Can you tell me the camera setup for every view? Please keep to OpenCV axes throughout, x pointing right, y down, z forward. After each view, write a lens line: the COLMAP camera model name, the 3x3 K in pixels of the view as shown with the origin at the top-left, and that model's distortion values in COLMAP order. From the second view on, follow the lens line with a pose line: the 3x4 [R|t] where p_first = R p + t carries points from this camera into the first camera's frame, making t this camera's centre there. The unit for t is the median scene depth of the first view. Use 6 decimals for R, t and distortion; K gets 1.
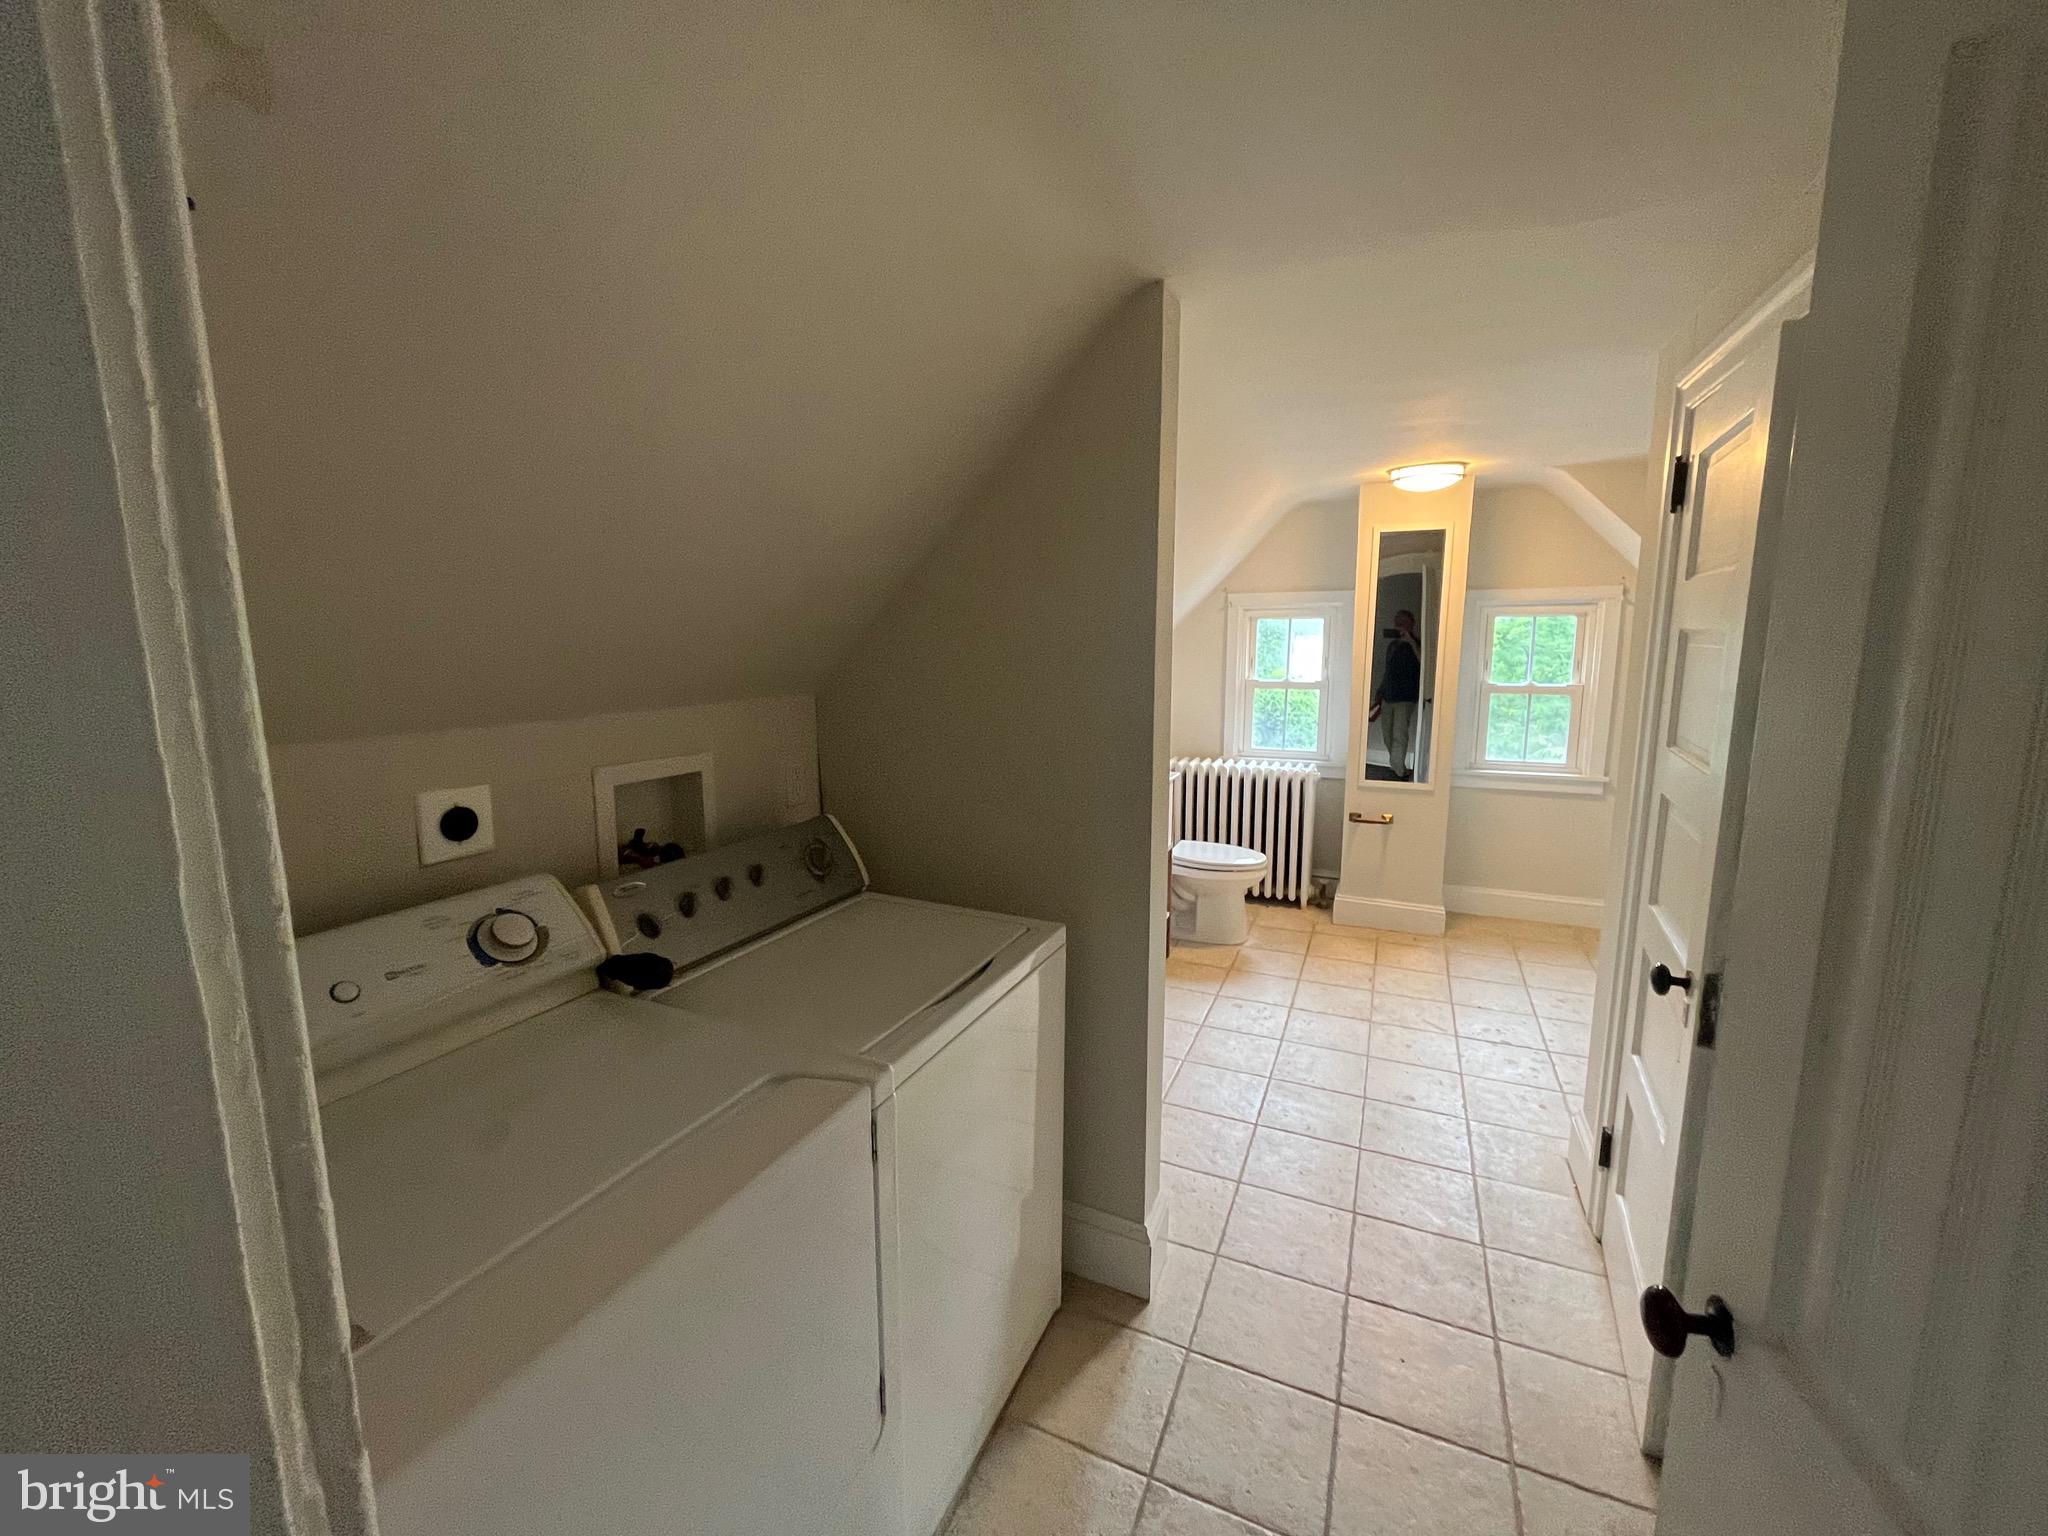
lens RADIAL K [[827.9, 0, 1030.5], [0, 827.9, 764.6], [0, 0, 1]] dist [-0.001461, 0.000474]
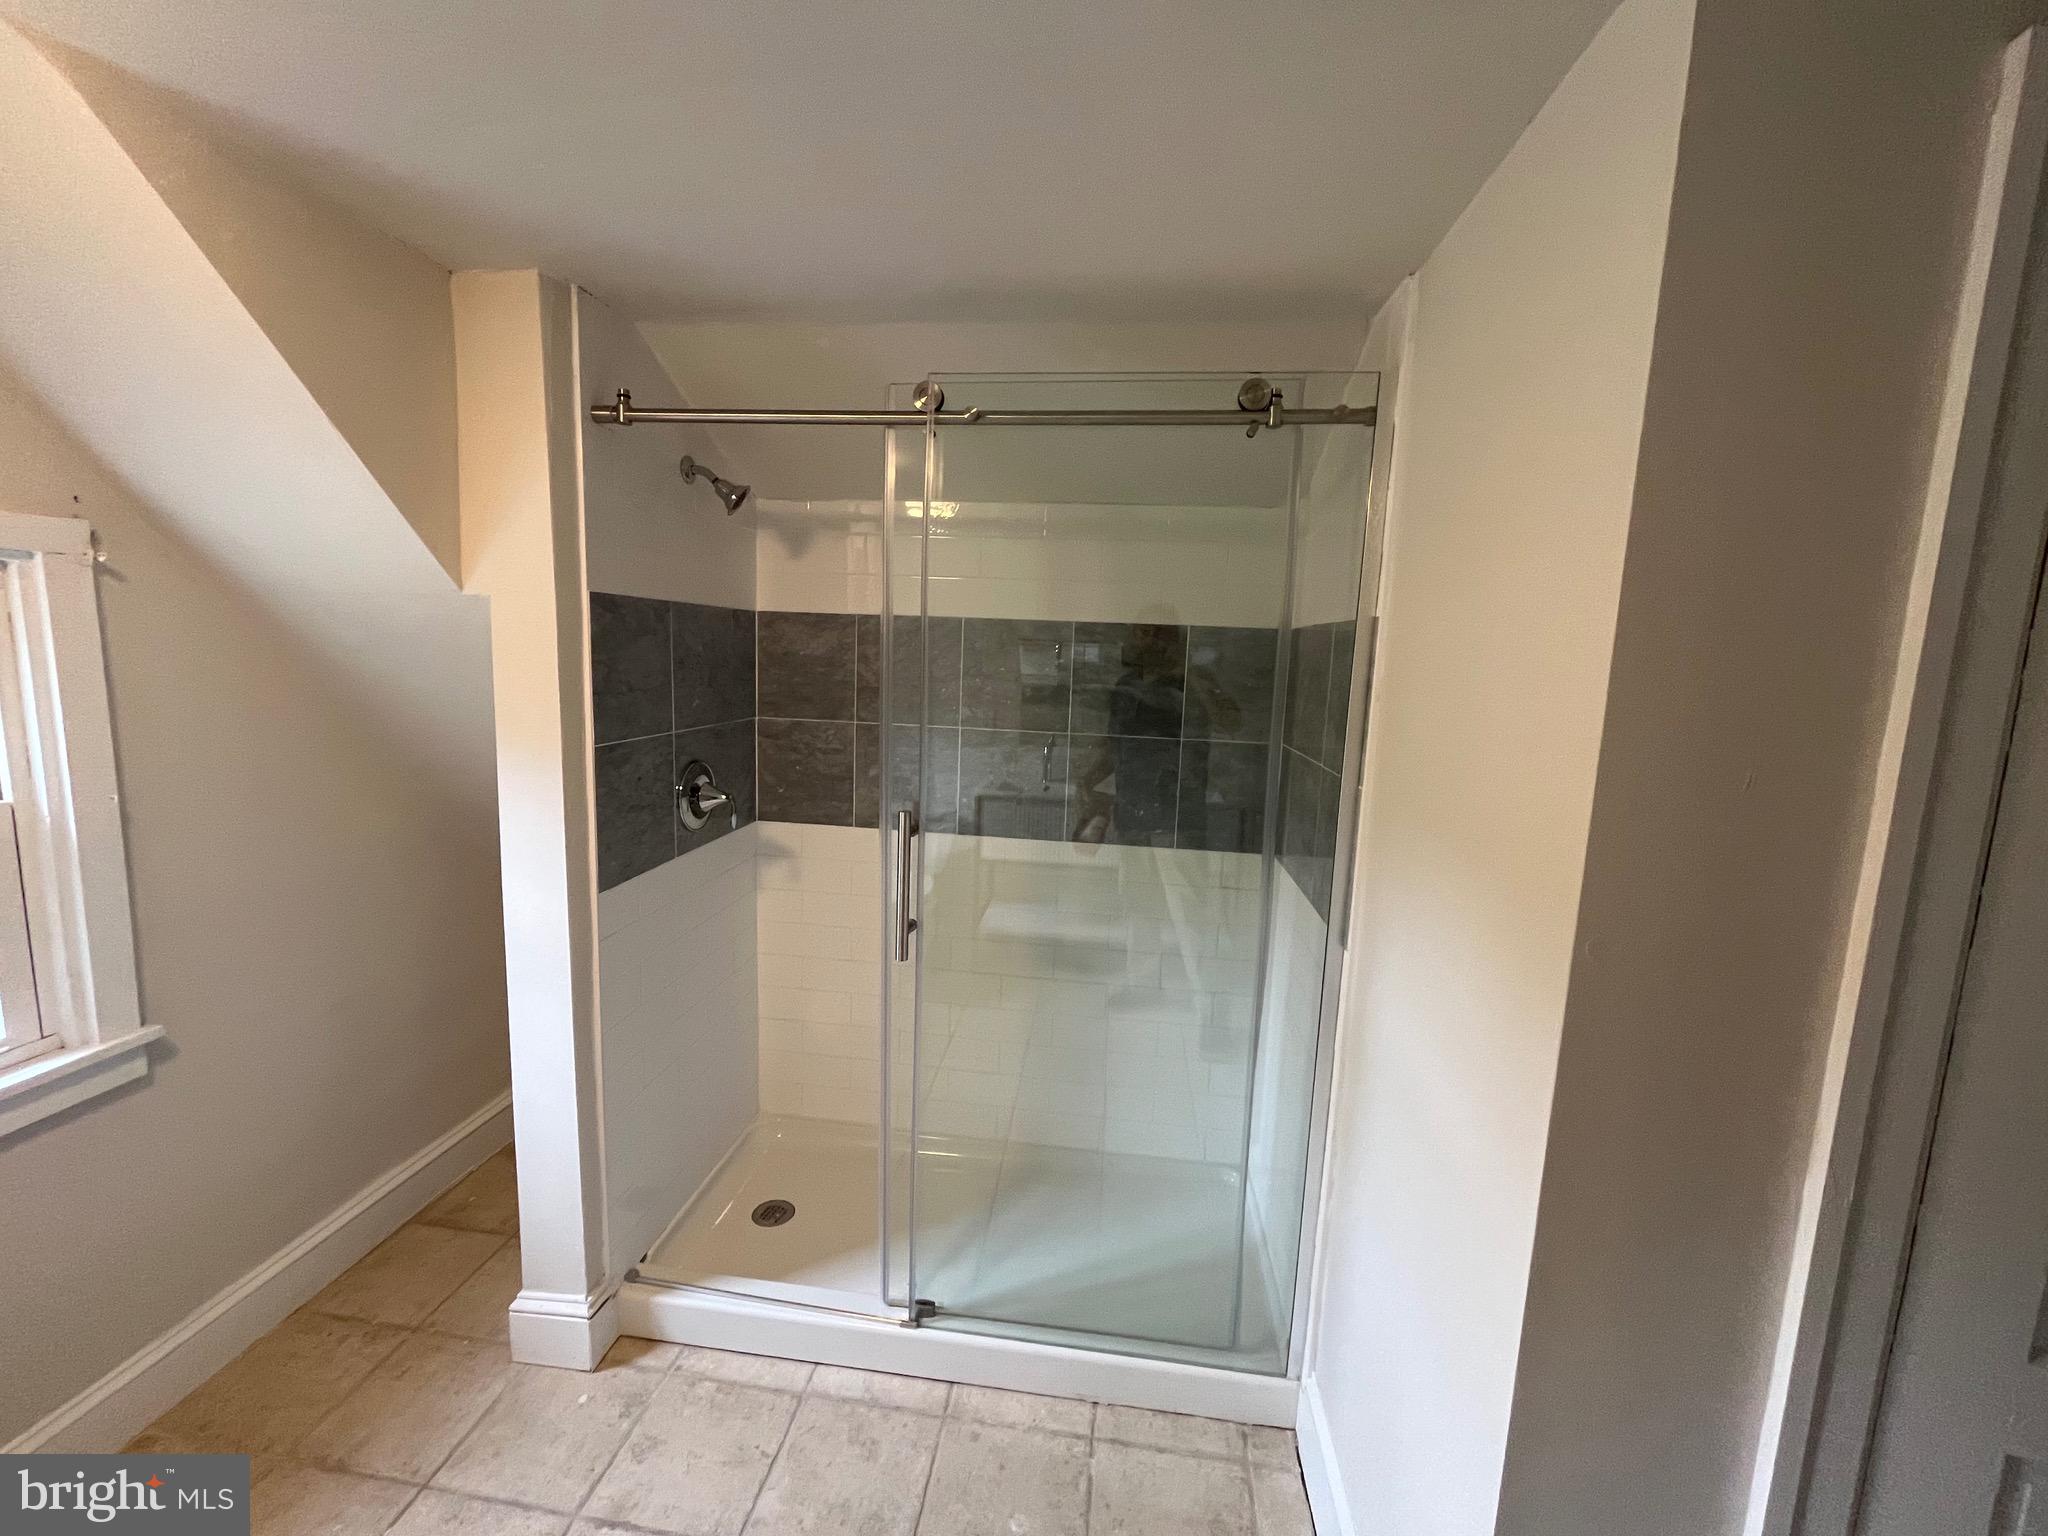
lens RADIAL K [[827.9, 0, 1021.1], [0, 827.9, 763.1], [0, 0, 1]] dist [-0.001461, 0.000474]
pose [[-0.285016, -0.126546, 0.950133, 0.225267], [0.112112, 0.980042, 0.164160, -0.119204], [-0.951944, 0.153309, -0.265140, 0.679485]]
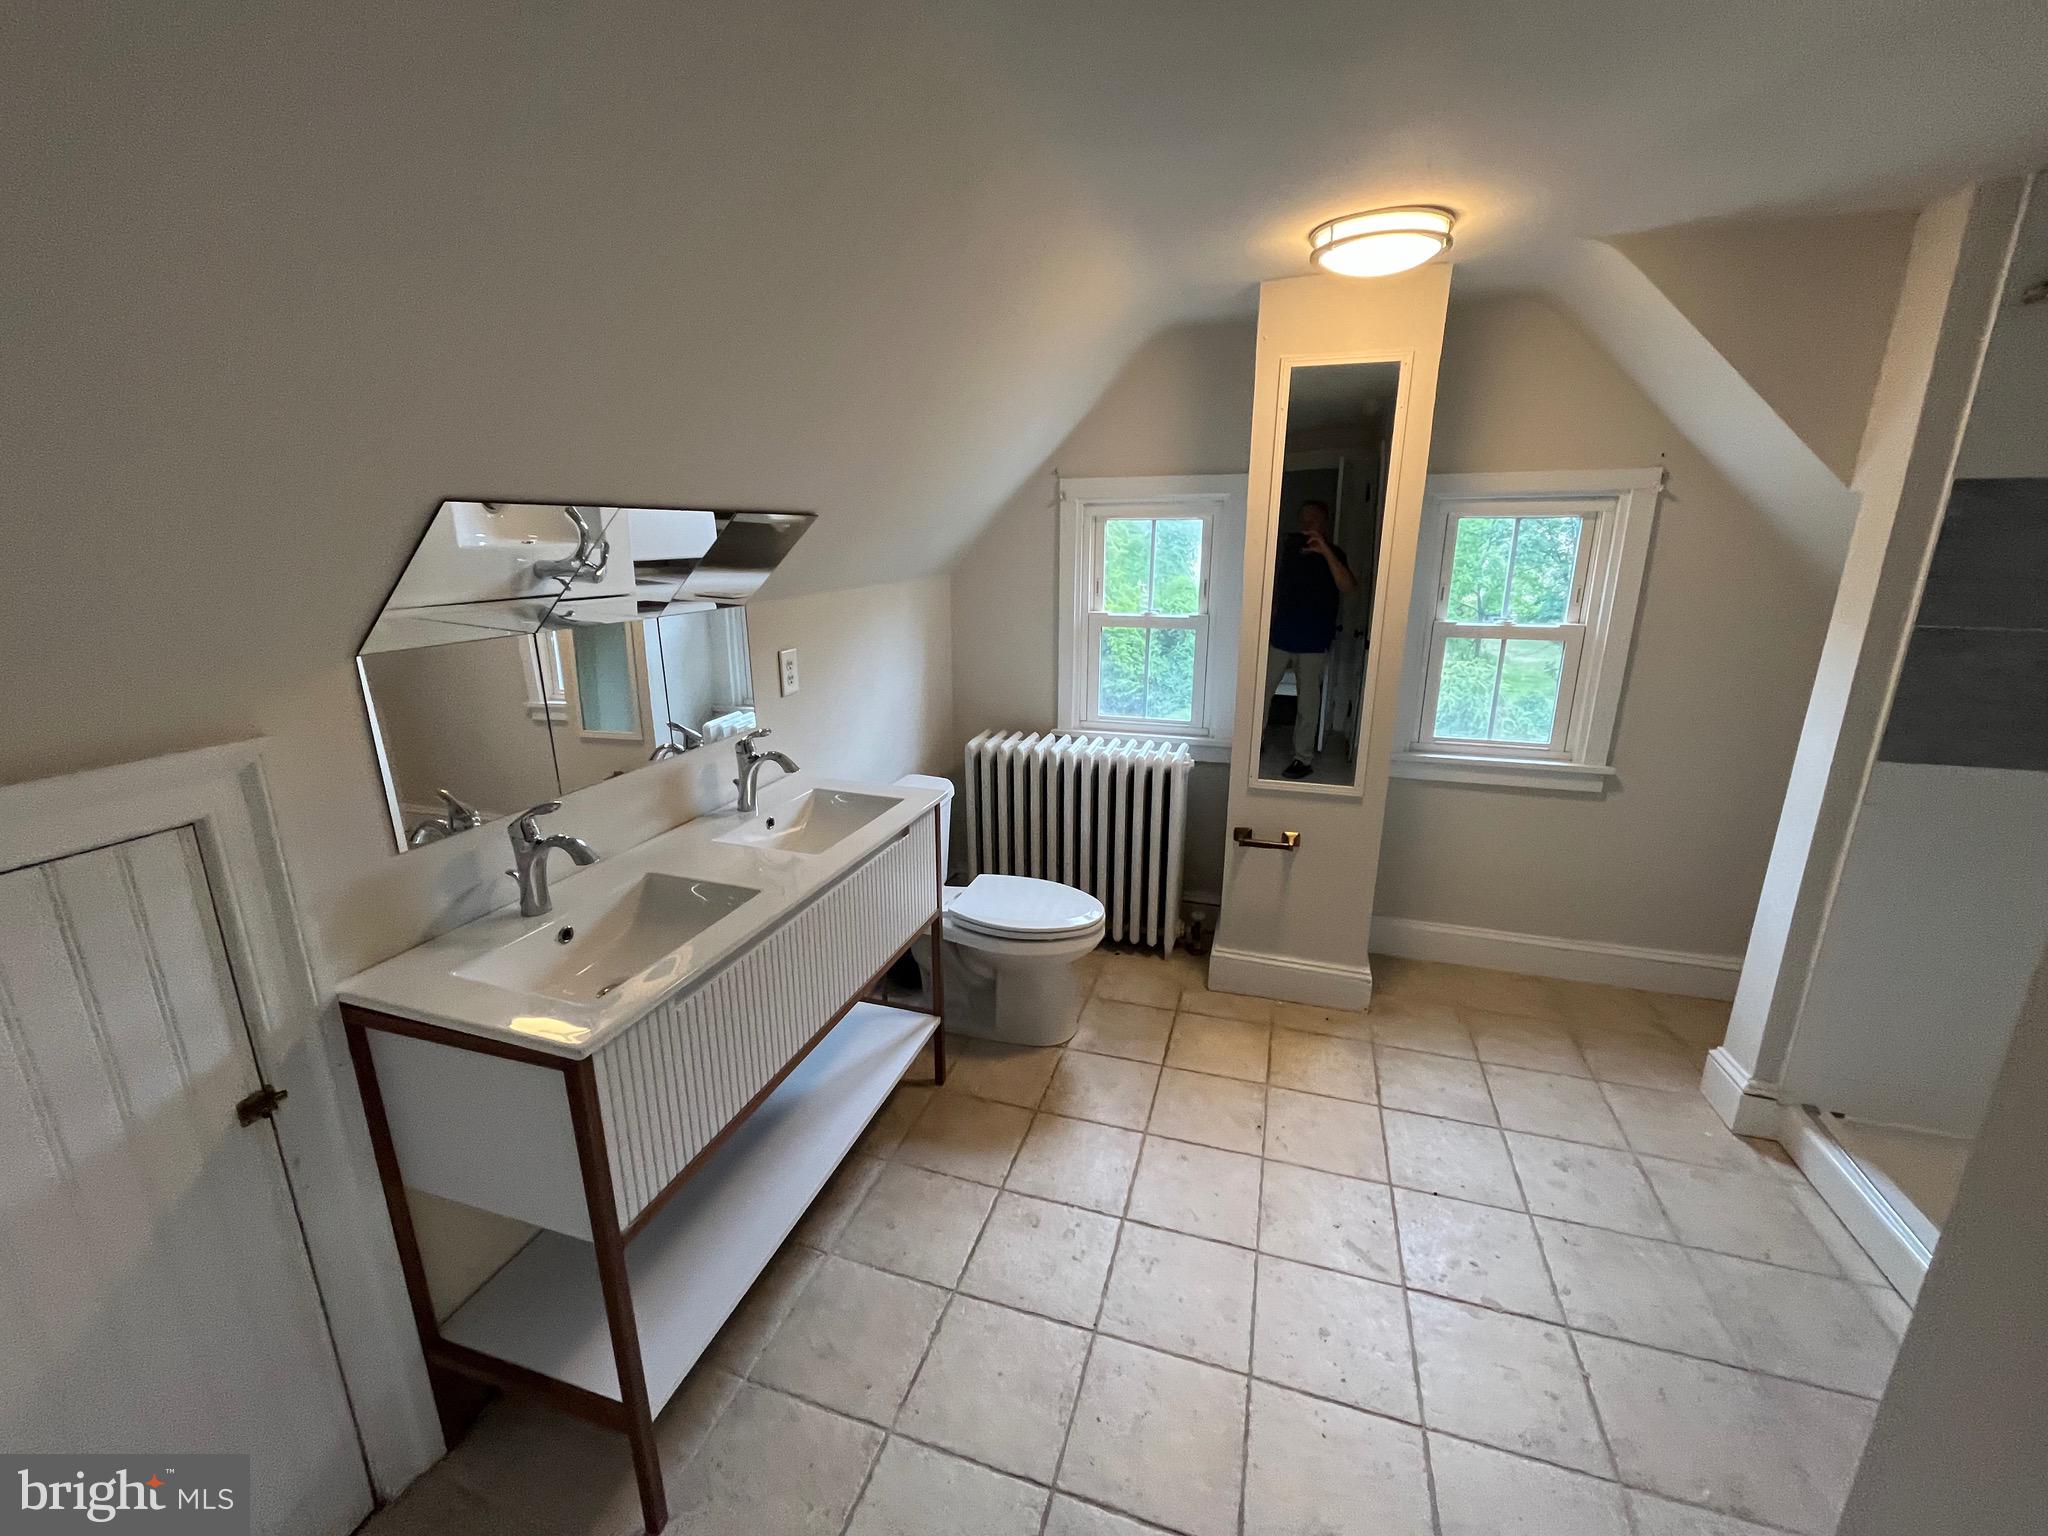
lens RADIAL K [[827.9, 0, 1019.4], [0, 827.9, 759.4], [0, 0, 1]] dist [-0.001461, 0.000474]
pose [[0.995176, -0.024183, 0.095082, 0.156699], [0.013195, 0.993332, 0.114534, -0.071260], [-0.097217, -0.112727, 0.988859, 0.379630]]
